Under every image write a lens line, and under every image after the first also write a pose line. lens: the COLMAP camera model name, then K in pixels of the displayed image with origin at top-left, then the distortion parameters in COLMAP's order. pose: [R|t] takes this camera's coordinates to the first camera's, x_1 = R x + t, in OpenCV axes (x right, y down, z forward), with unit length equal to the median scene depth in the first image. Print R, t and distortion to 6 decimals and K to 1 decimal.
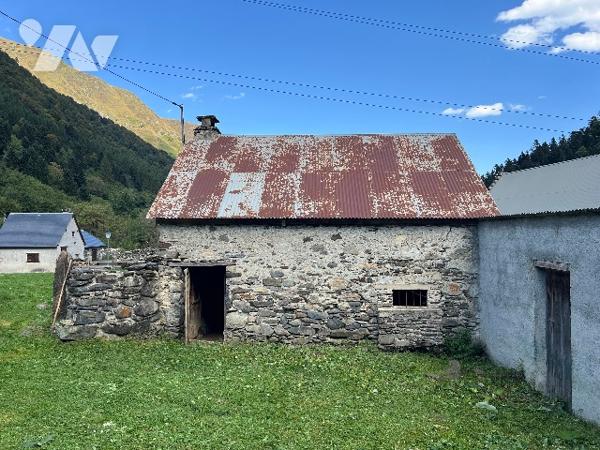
lens RADIAL K [[444.4, 0, 289.1], [0, 444.4, 222.4], [0, 0, 1]] dist [0.110624, -0.123398]
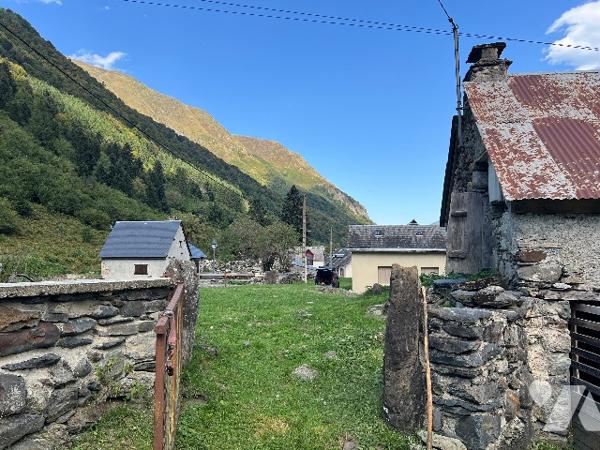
lens RADIAL K [[446.0, 0, 302.6], [0, 446.0, 224.2], [0, 0, 1]] dist [0.051503, -0.061598]
pose [[0.993151, 0.000710, -0.116840, -0.471428], [-0.003716, 0.999668, -0.025506, 0.030132], [0.116783, 0.025765, 0.992823, 0.480050]]
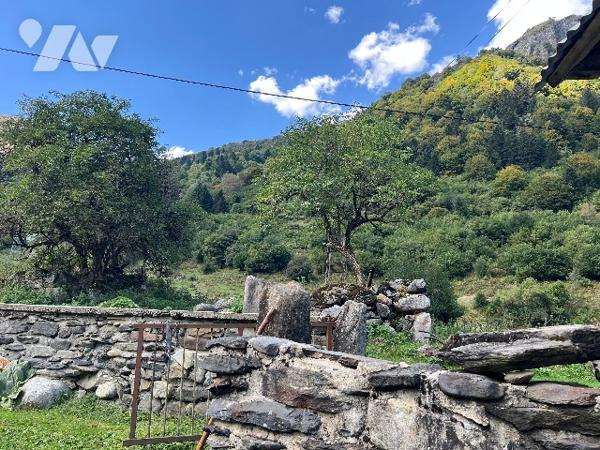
lens RADIAL K [[446.0, 0, 302.6], [0, 446.0, 224.2], [0, 0, 1]] dist [0.051503, -0.061598]
pose [[-0.054278, -0.227900, -0.972171, -0.137936], [0.011040, 0.973409, -0.228807, 0.084850], [0.998465, -0.023152, -0.050318, 0.901119]]
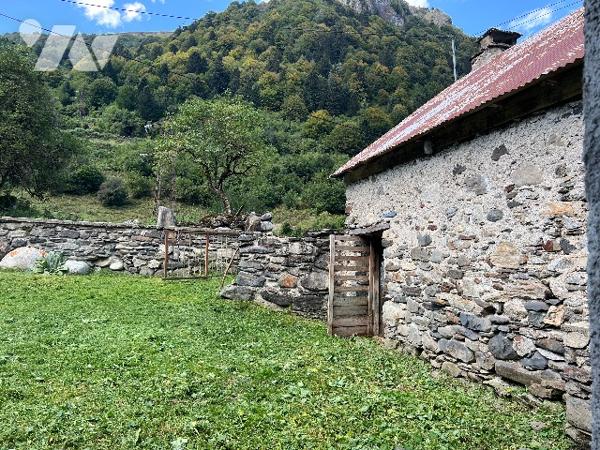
lens RADIAL K [[446.0, 0, 302.6], [0, 446.0, 224.2], [0, 0, 1]] dist [0.051503, -0.061598]
pose [[0.353702, -0.063994, -0.933166, 0.446699], [0.008446, 0.997835, -0.065228, 0.130939], [0.935320, 0.015190, 0.353477, 0.649197]]
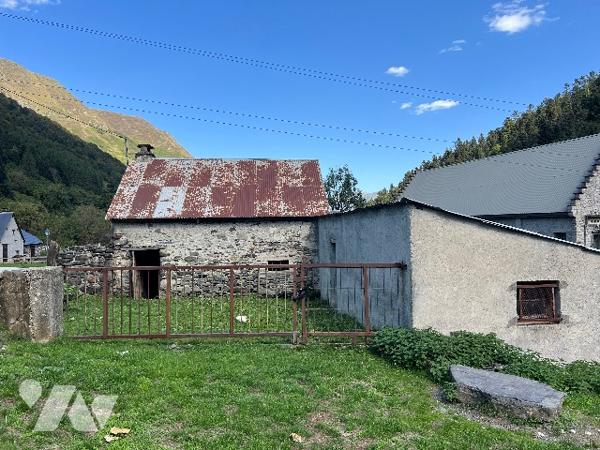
lens RADIAL K [[446.0, 0, 302.6], [0, 446.0, 224.2], [0, 0, 1]] dist [0.051503, -0.061598]
pose [[0.986884, -0.016300, 0.160607, 0.097023], [0.013708, 0.999758, 0.017234, -0.008903], [-0.160848, -0.014806, 0.986868, -0.601465]]
